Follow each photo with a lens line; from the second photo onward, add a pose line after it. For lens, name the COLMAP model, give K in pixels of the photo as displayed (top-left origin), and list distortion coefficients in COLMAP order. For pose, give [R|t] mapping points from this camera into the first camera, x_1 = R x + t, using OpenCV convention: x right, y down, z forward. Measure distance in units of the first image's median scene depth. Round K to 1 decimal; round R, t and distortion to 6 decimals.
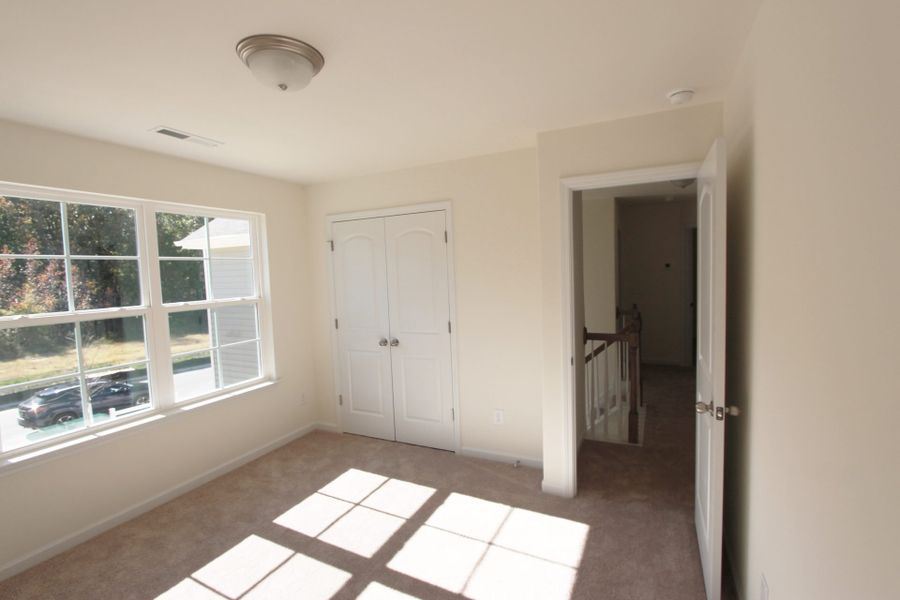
lens RADIAL K [[415.5, 0, 456.2], [0, 415.5, 296.7], [0, 0, 1]] dist [-0.015814, 0.001104]
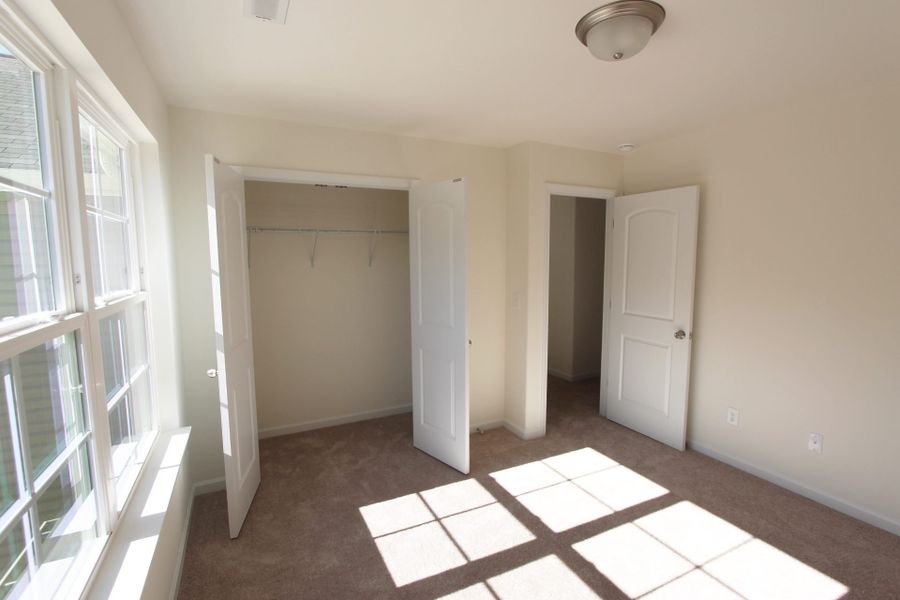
lens RADIAL K [[415.5, 0, 456.2], [0, 415.5, 296.7], [0, 0, 1]] dist [-0.015814, 0.001104]
pose [[0.599995, -0.046312, 0.798662, -1.032018], [0.034091, 0.998896, 0.032313, 0.011146], [-0.799277, 0.007840, 0.600911, 0.518491]]
